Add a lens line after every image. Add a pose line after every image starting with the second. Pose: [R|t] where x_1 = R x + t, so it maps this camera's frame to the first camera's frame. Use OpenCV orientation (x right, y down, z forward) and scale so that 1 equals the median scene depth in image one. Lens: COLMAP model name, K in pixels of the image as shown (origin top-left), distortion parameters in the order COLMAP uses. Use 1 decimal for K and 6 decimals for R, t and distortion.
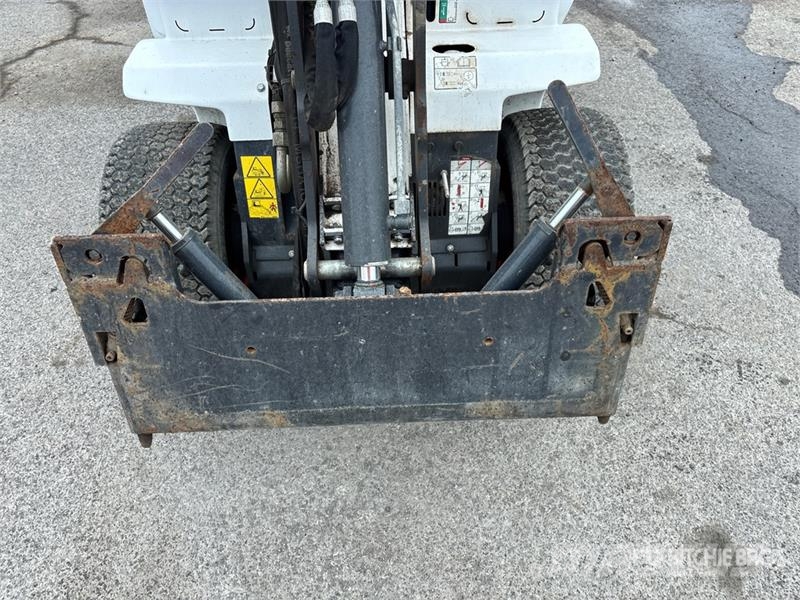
lens RADIAL K [[624.5, 0, 390.8], [0, 624.5, 297.1], [0, 0, 1]] dist [0.044322, -0.047986]
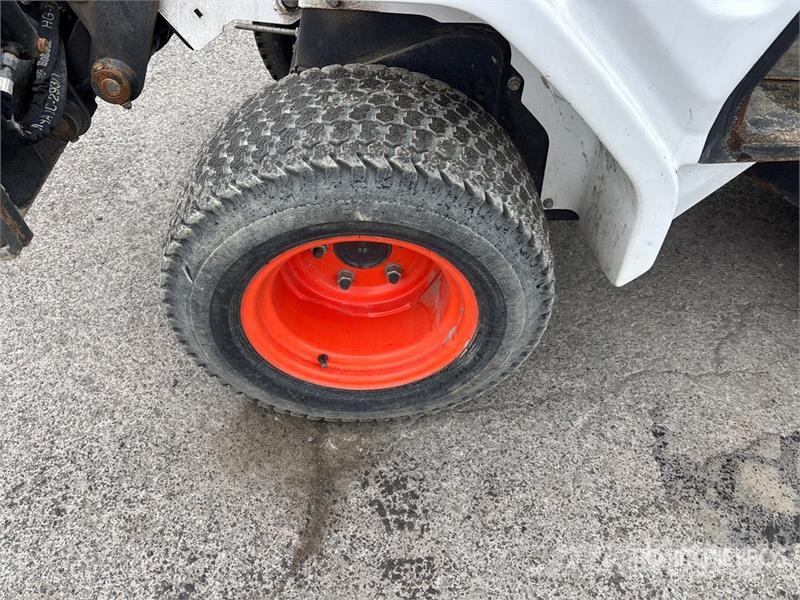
lens RADIAL K [[605.1, 0, 408.0], [0, 605.1, 296.2], [0, 0, 1]] dist [0.062524, -0.078253]
pose [[-0.000827, 0.744740, -0.667355, 0.782495], [-0.725150, 0.459088, 0.513221, -0.511976], [0.688591, 0.484356, 0.539668, 0.861096]]
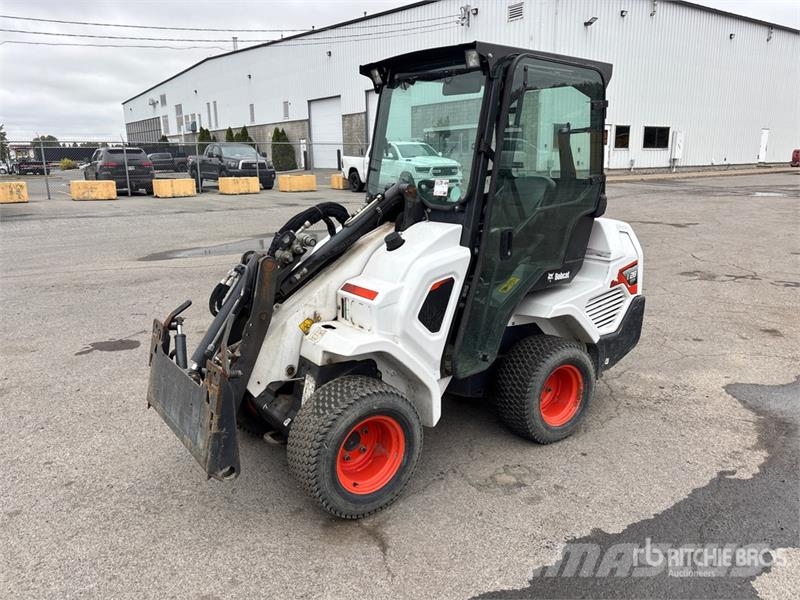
lens RADIAL K [[605.1, 0, 408.0], [0, 605.1, 296.2], [0, 0, 1]] dist [0.062524, -0.078253]
pose [[0.563870, 0.192530, -0.803108, 1.814921], [-0.586953, 0.777523, -0.225709, -0.165020], [0.580979, 0.598657, 0.551428, -0.044898]]
